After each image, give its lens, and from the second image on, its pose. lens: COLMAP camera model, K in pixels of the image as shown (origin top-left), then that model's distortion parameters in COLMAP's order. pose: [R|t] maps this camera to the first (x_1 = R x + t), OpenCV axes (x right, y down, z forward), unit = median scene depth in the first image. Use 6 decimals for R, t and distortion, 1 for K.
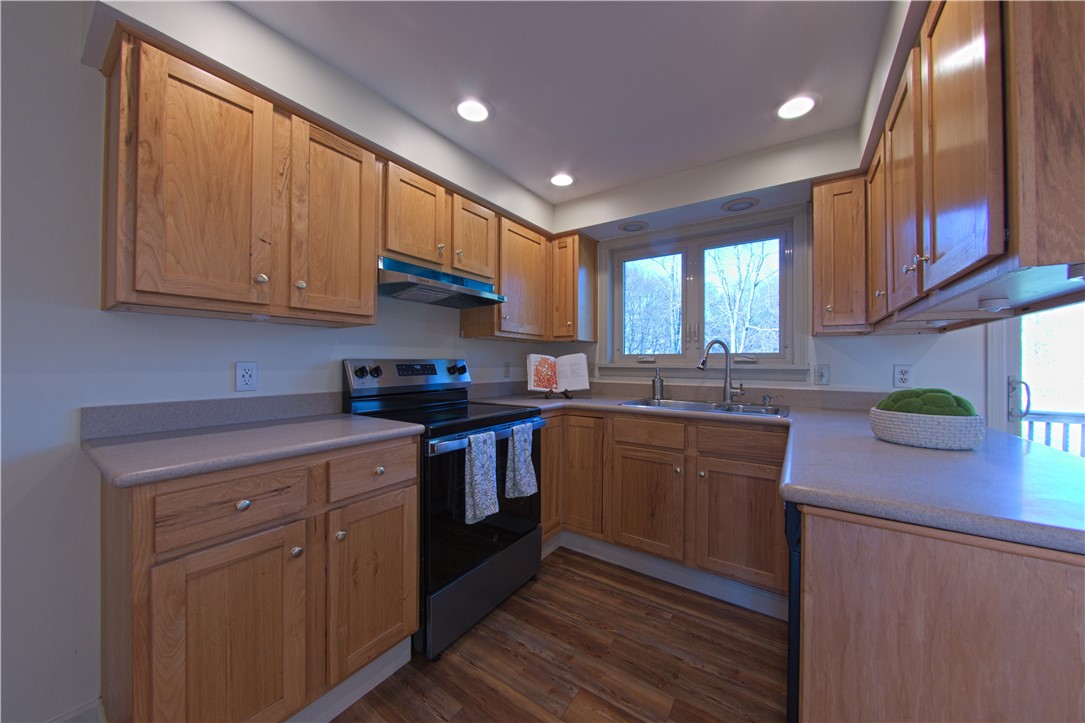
lens RADIAL K [[370.9, 0, 542.2], [0, 370.9, 360.5], [0, 0, 1]] dist [-0.010739, 0.000081]
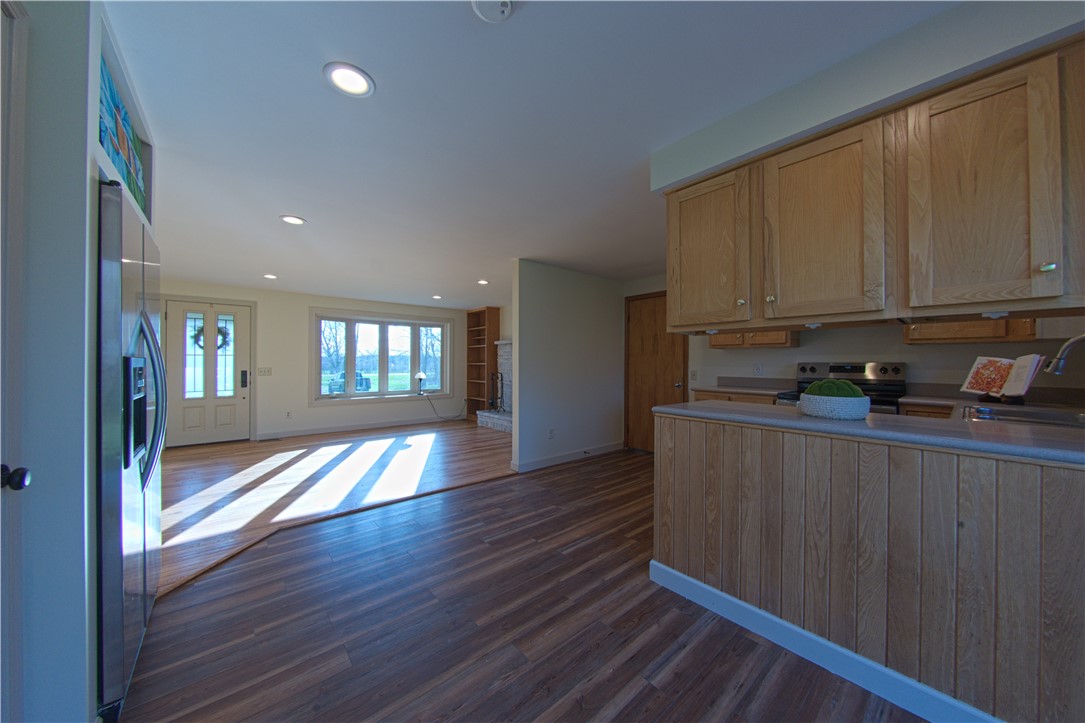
lens RADIAL K [[370.9, 0, 542.2], [0, 370.9, 360.5], [0, 0, 1]] dist [-0.010739, 0.000081]
pose [[-0.255854, -0.002340, -0.966713, 1.253880], [0.009508, 0.999943, -0.004936, -0.013335], [0.966669, -0.010454, -0.255817, 0.115086]]
